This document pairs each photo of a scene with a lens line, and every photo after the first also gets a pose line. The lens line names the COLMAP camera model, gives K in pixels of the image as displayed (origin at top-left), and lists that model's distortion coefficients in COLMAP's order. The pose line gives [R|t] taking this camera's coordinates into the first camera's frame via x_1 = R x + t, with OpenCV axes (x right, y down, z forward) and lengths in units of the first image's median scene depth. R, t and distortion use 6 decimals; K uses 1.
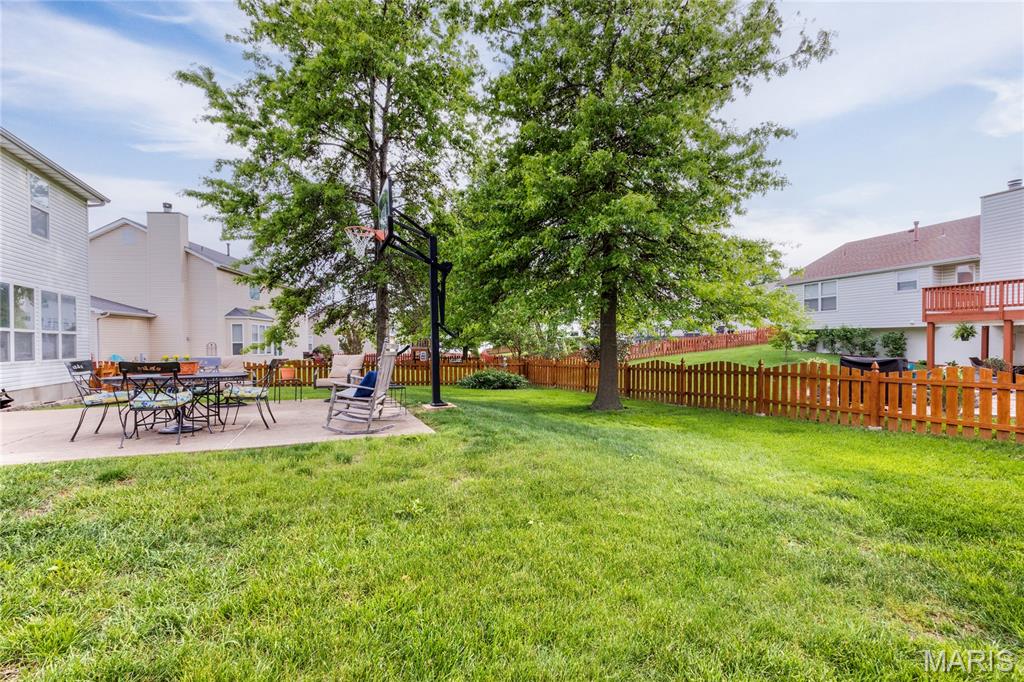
lens RADIAL K [[455.9, 0, 512.0], [0, 455.9, 341.0], [0, 0, 1]] dist [0.000722, -0.000147]
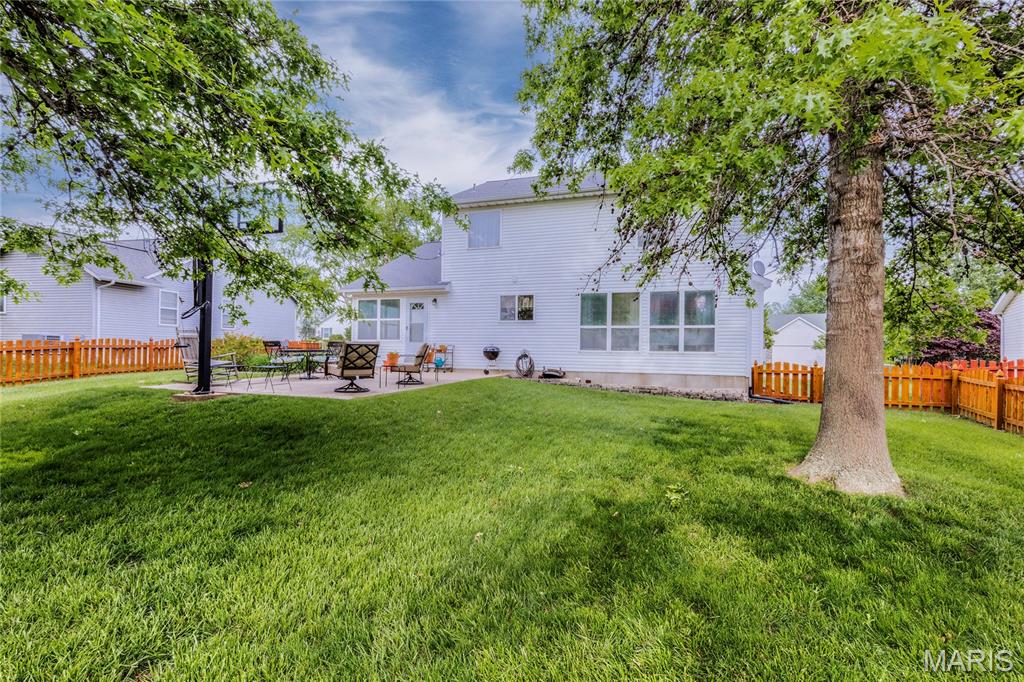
lens RADIAL K [[455.9, 0, 512.0], [0, 455.9, 341.0], [0, 0, 1]] dist [0.000722, -0.000147]
pose [[-0.651949, -0.034118, -0.757495, 0.093102], [-0.009605, 0.999279, -0.036741, 0.057060], [0.758202, -0.016678, -0.651806, 1.352590]]
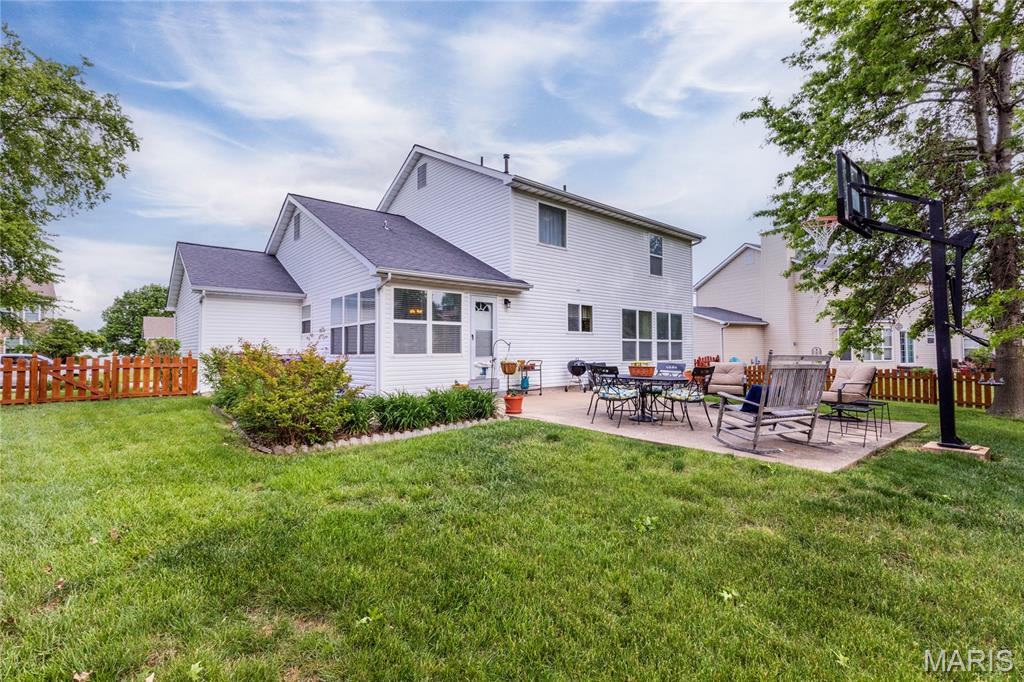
lens RADIAL K [[464.8, 0, 529.4], [0, 464.8, 321.2], [0, 0, 1]] dist [0.006605, -0.000648]
pose [[0.328849, -0.051178, -0.942995, 0.199974], [0.004303, 0.998601, -0.052695, -0.006233], [0.944373, 0.013271, 0.328609, 0.123588]]
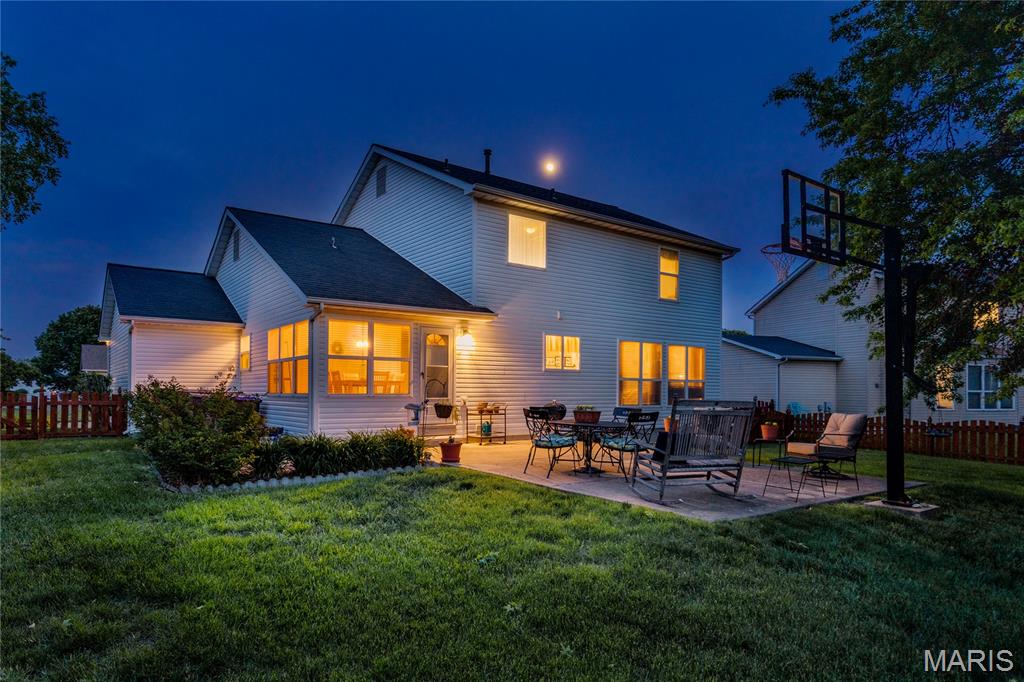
lens RADIAL K [[615.8, 0, 512.1], [0, 615.8, 367.4], [0, 0, 1]] dist [-0.004800, 0.001998]
pose [[0.246919, -0.023250, -0.968757, 0.348382], [-0.005841, 0.999658, -0.025480, -0.010822], [0.969019, 0.011950, 0.246698, 0.205466]]
